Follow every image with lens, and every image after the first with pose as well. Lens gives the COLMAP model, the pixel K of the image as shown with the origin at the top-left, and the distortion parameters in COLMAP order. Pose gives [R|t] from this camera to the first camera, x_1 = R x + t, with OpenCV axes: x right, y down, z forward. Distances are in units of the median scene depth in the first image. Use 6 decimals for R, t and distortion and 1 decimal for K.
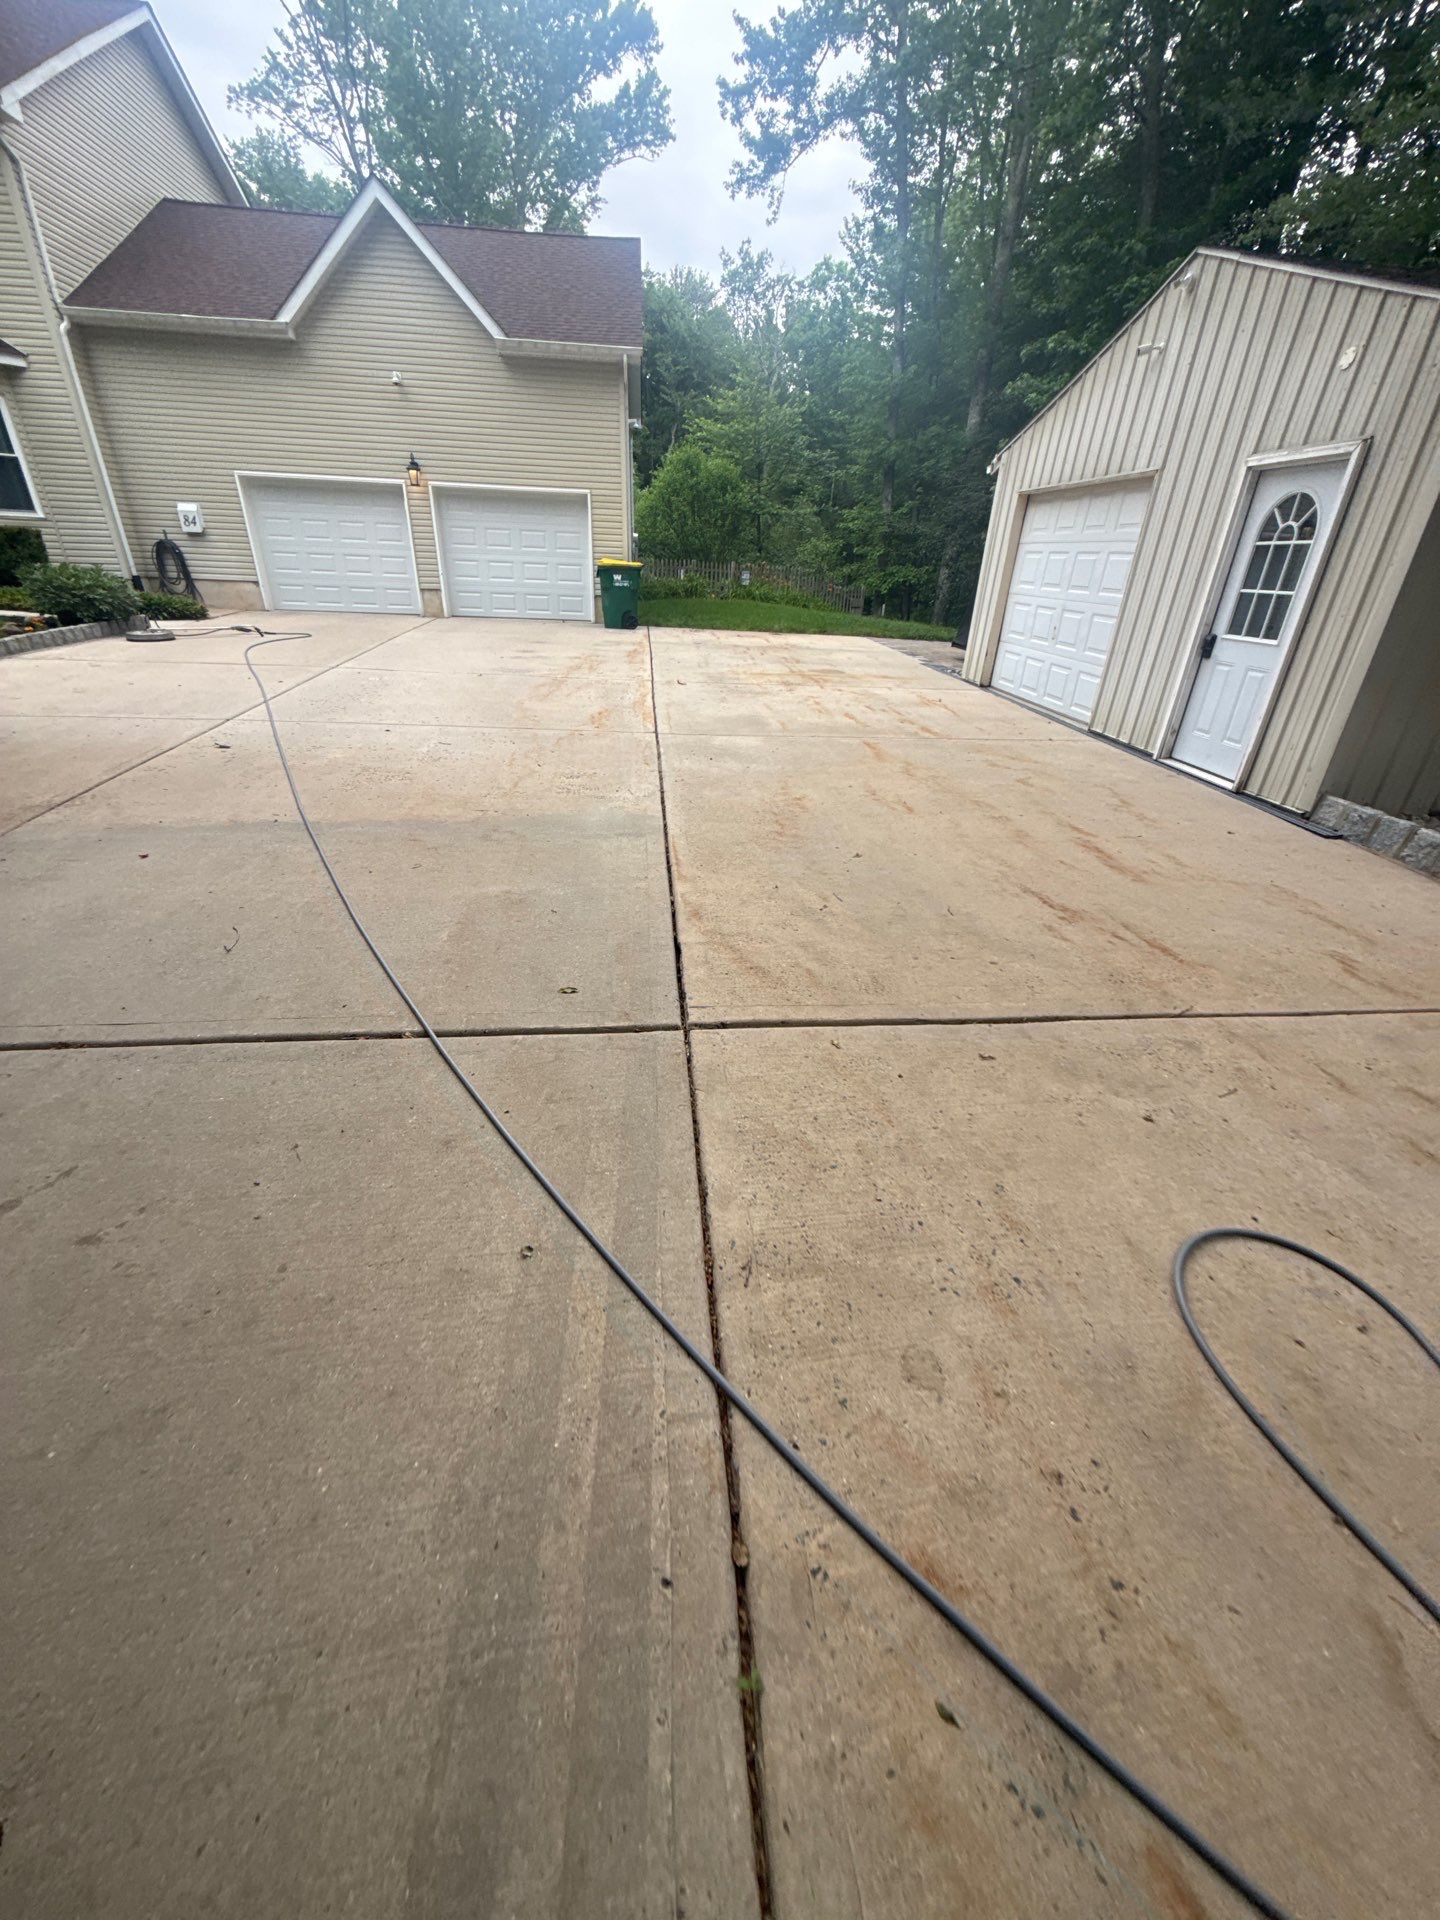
lens RADIAL K [[765.5, 0, 720.0], [0, 765.5, 960.0], [0, 0, 1]] dist [0.001022, -0.000175]
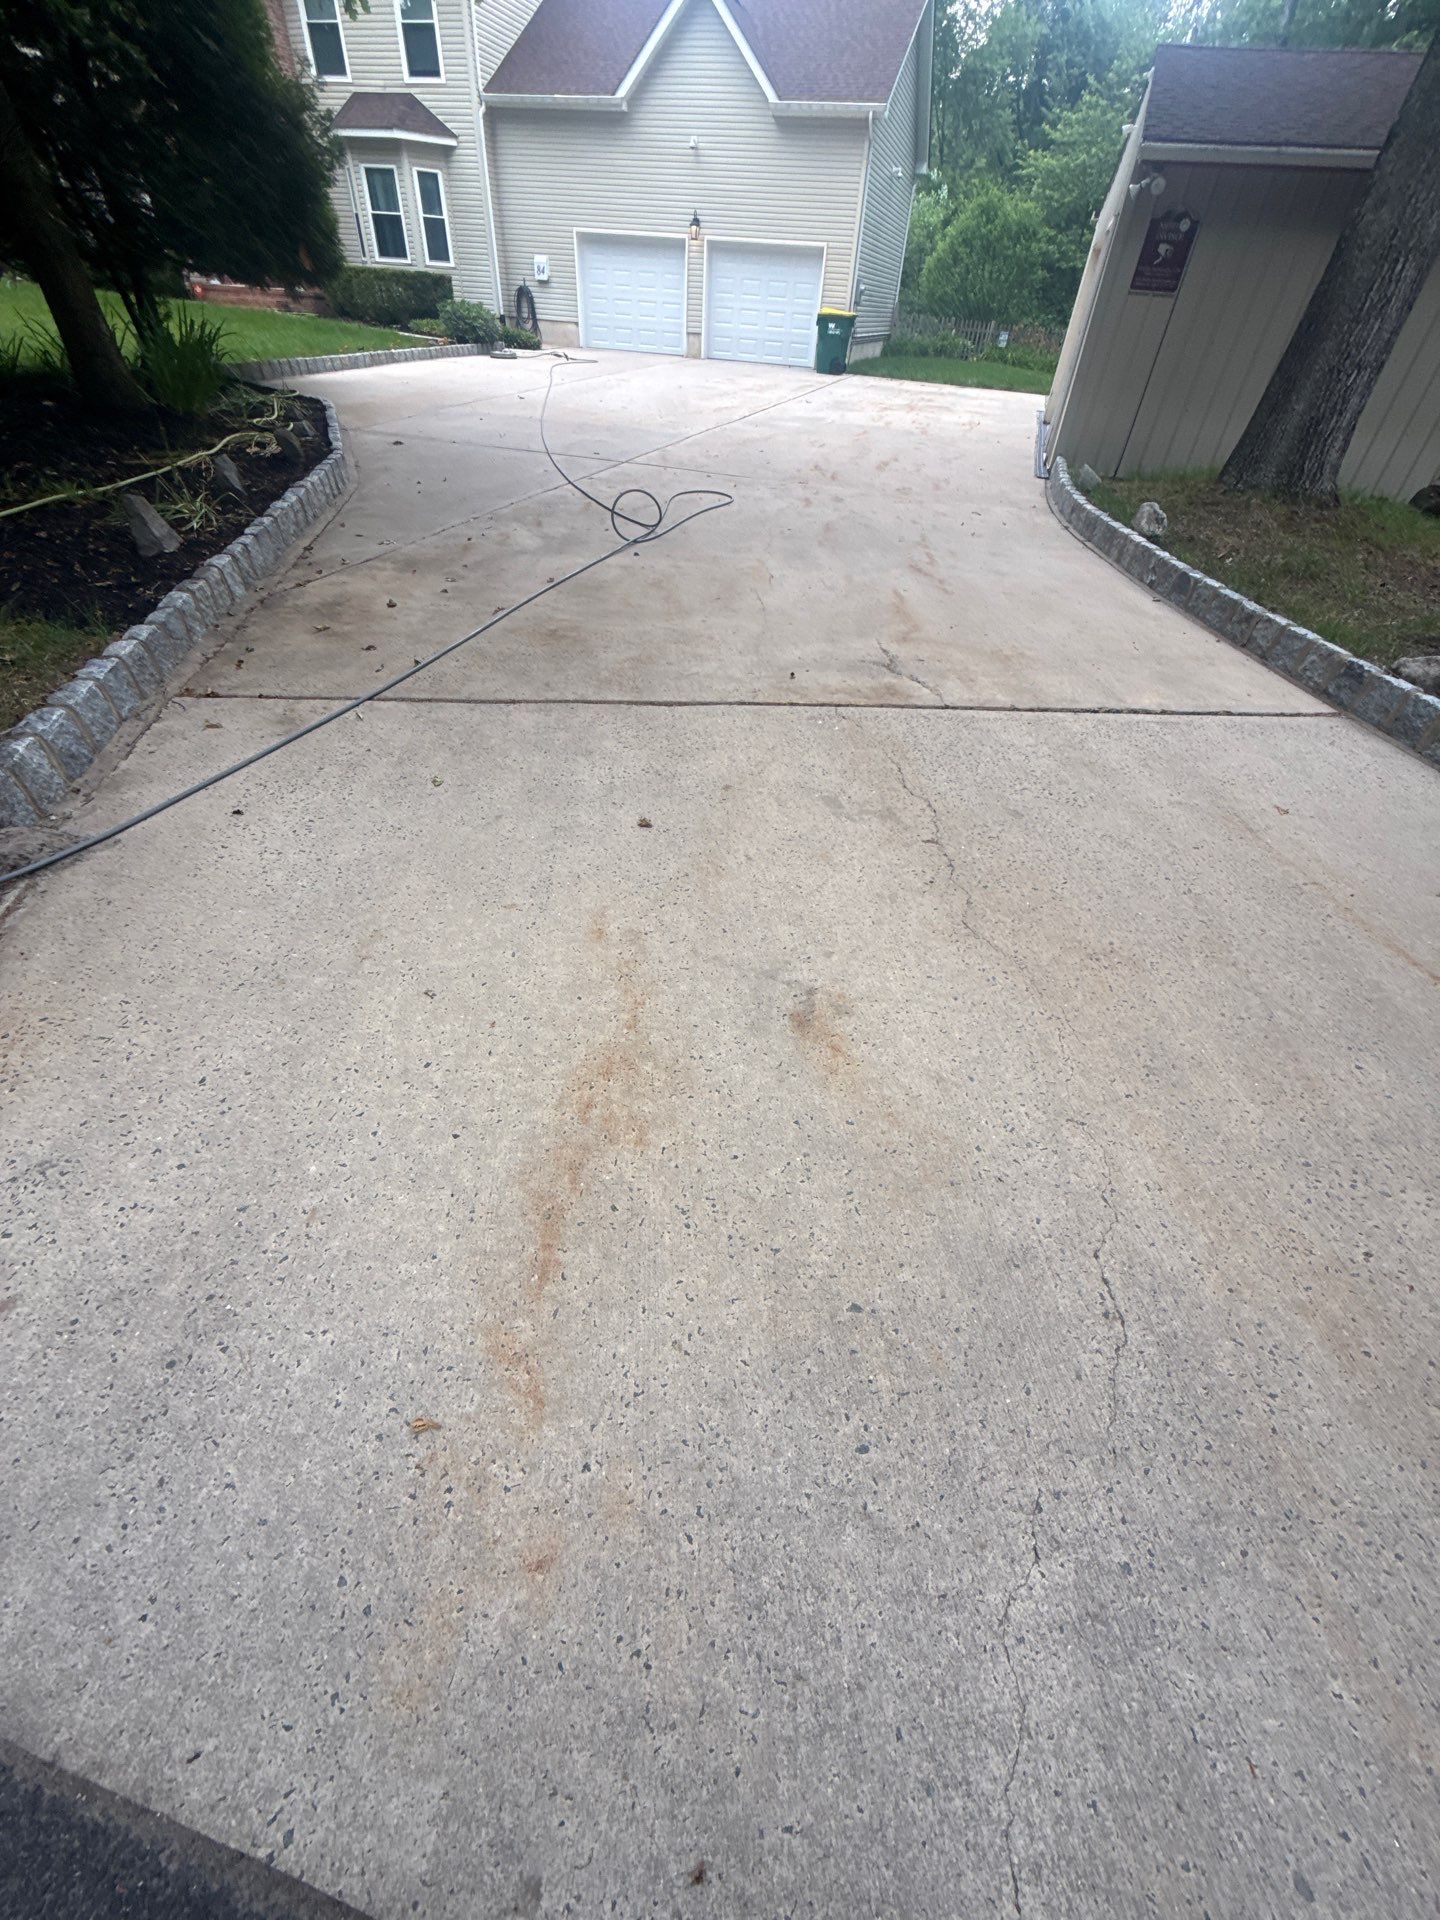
lens RADIAL K [[765.5, 0, 720.0], [0, 765.5, 960.0], [0, 0, 1]] dist [0.001022, -0.000175]
pose [[0.924279, 0.258870, -0.280525, 0.324448], [-0.195779, 0.952371, 0.233797, 0.230907], [0.327687, -0.161173, 0.930938, -0.390841]]
